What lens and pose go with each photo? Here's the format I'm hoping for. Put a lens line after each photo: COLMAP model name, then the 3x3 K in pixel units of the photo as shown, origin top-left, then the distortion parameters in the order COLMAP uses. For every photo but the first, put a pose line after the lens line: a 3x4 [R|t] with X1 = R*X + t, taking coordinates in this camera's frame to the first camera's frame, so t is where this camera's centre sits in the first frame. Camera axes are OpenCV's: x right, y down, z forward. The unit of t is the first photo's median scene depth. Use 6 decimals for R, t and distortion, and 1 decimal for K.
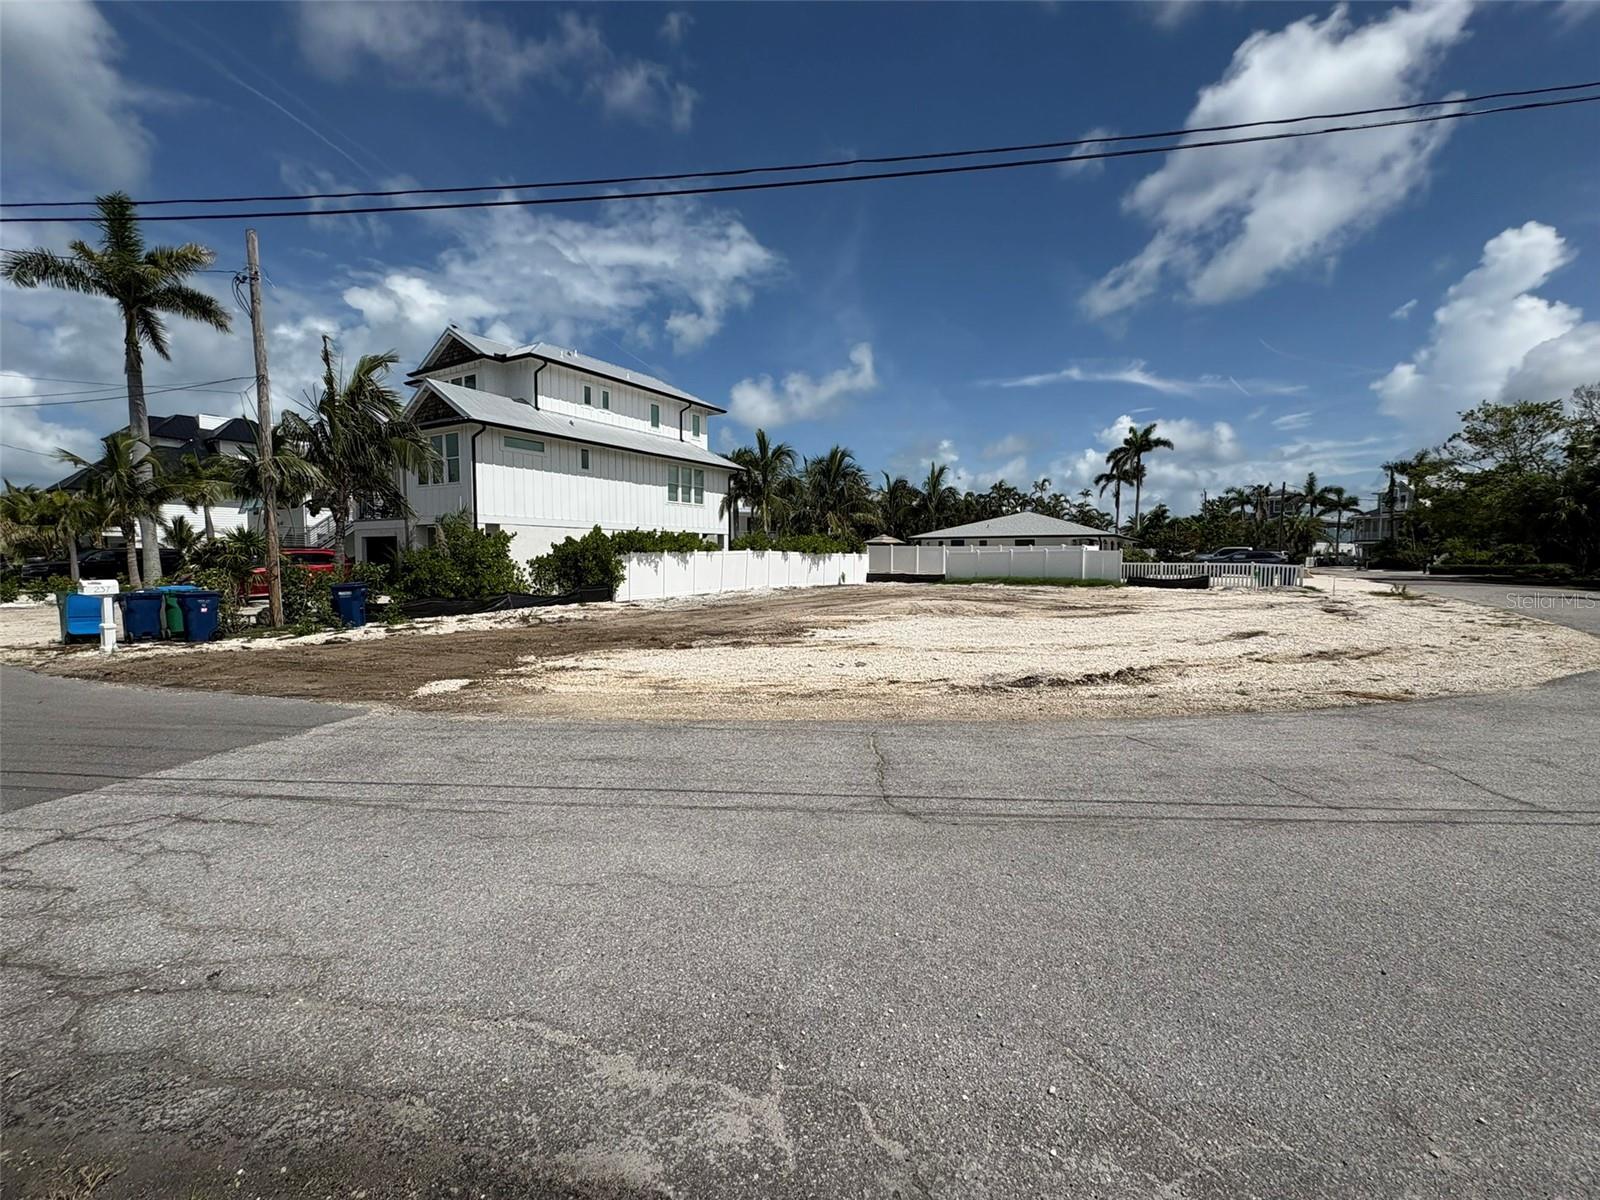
lens RADIAL K [[686.6, 0, 800.0], [0, 686.6, 600.0], [0, 0, 1]] dist [0.000701, 0.000238]
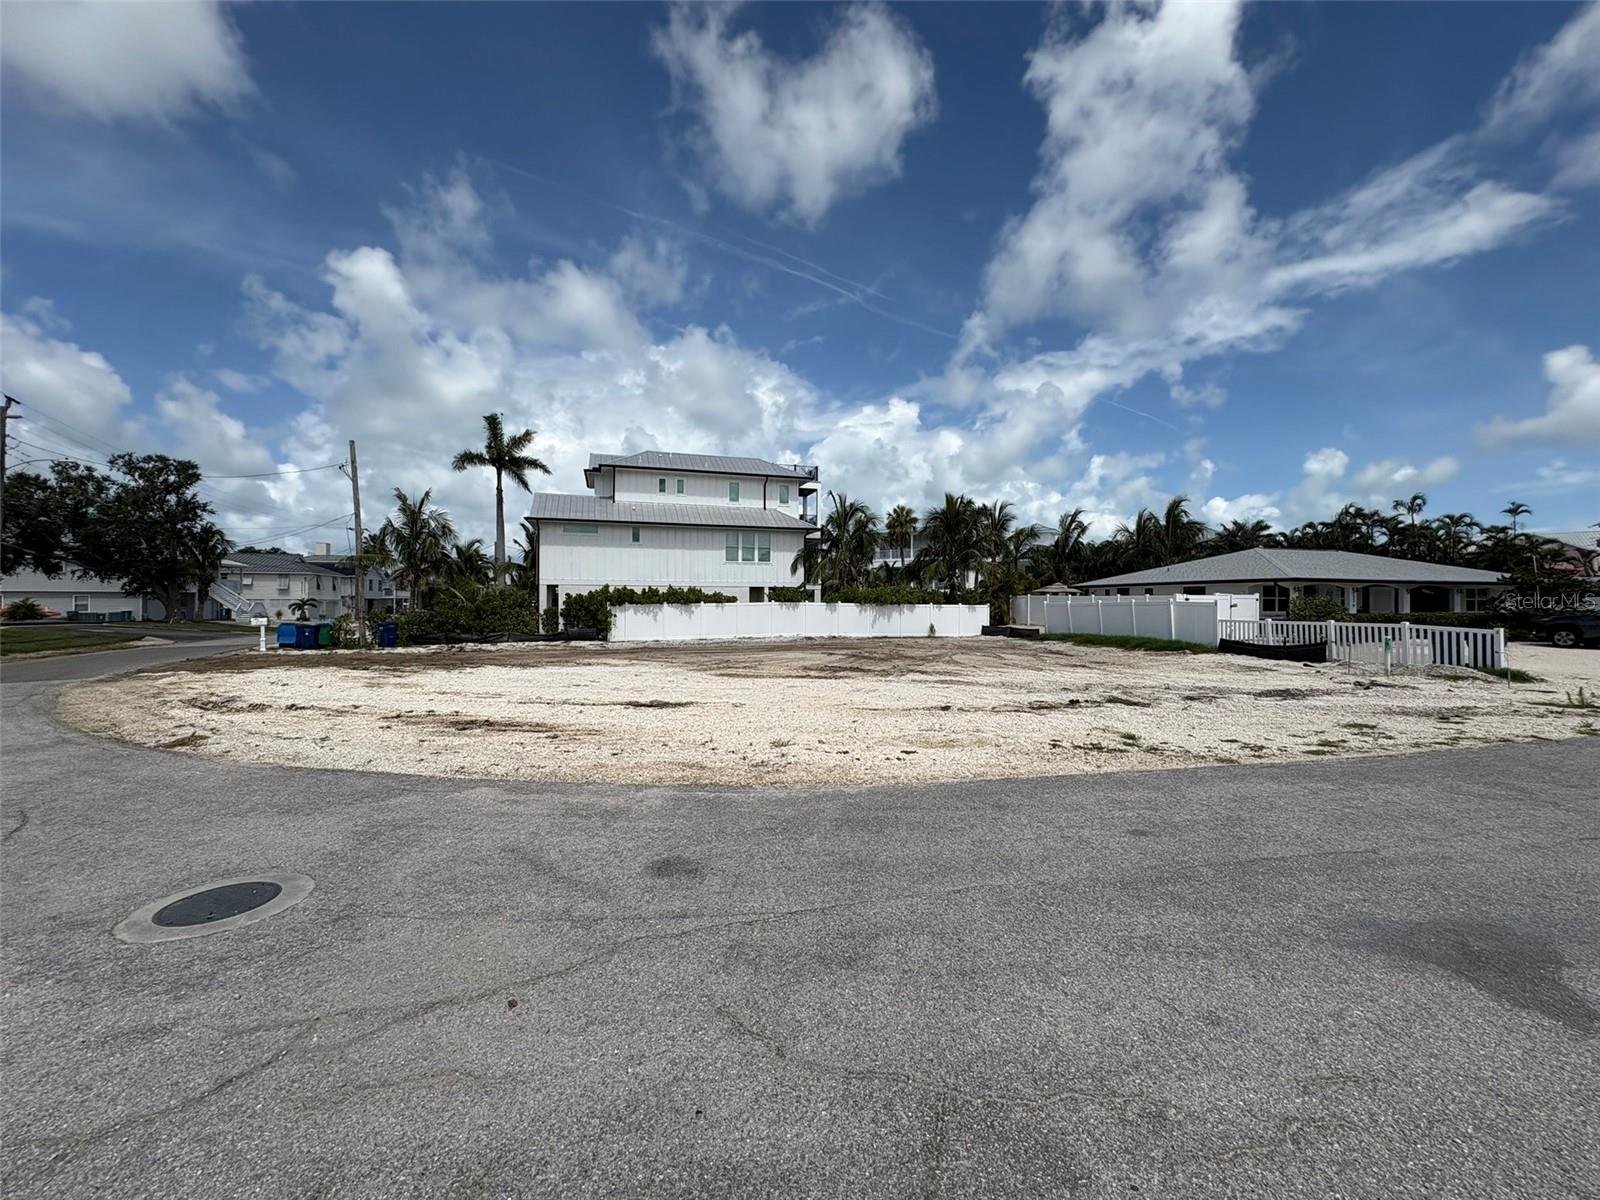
lens RADIAL K [[639.9, 0, 800.0], [0, 639.9, 600.0], [0, 0, 1]] dist [-0.000748, -0.000144]
pose [[0.738118, -0.001449, -0.674670, 0.605325], [-0.045301, 0.997634, -0.051703, -0.021761], [0.673149, 0.068726, 0.736306, 0.239511]]
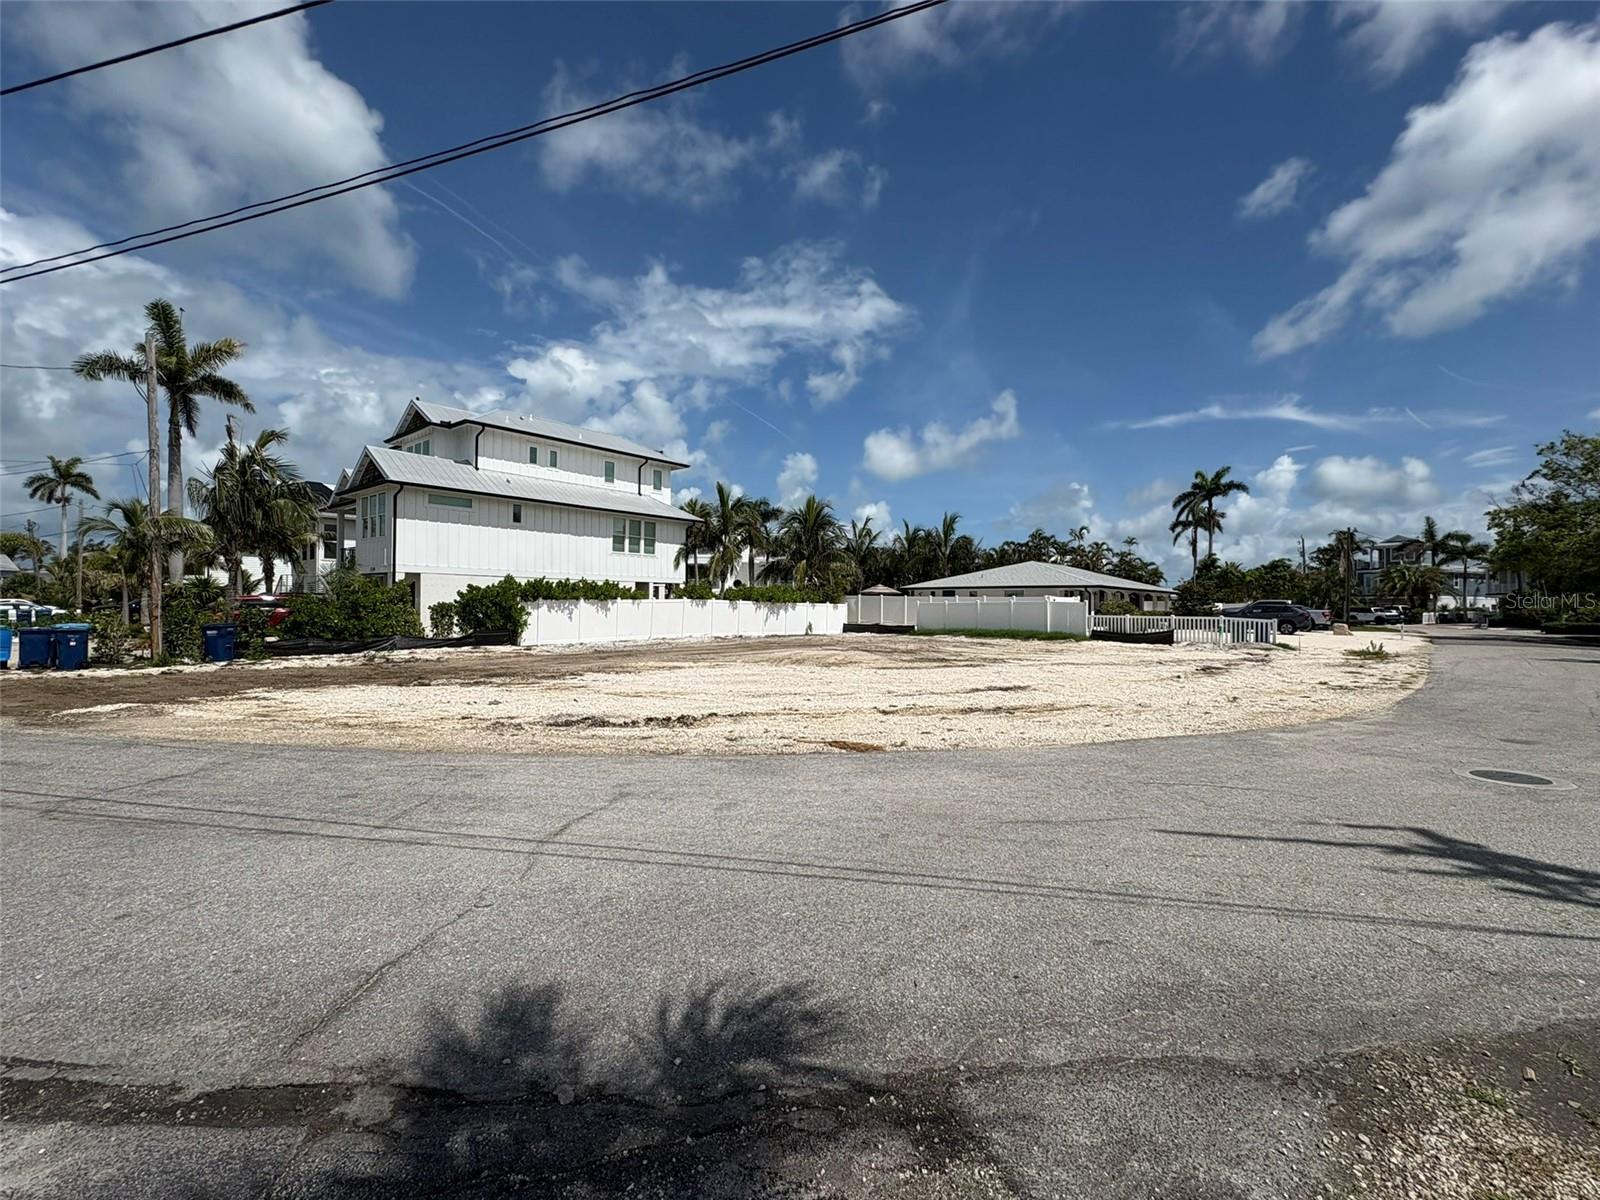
lens RADIAL K [[701.7, 0, 800.0], [0, 701.7, 600.0], [0, 0, 1]] dist [0.005504, -0.000047]
pose [[0.986382, 0.007790, -0.164287, 0.244520], [-0.019719, 0.997274, -0.071107, 0.000524], [0.163286, 0.073378, 0.983846, -0.005210]]
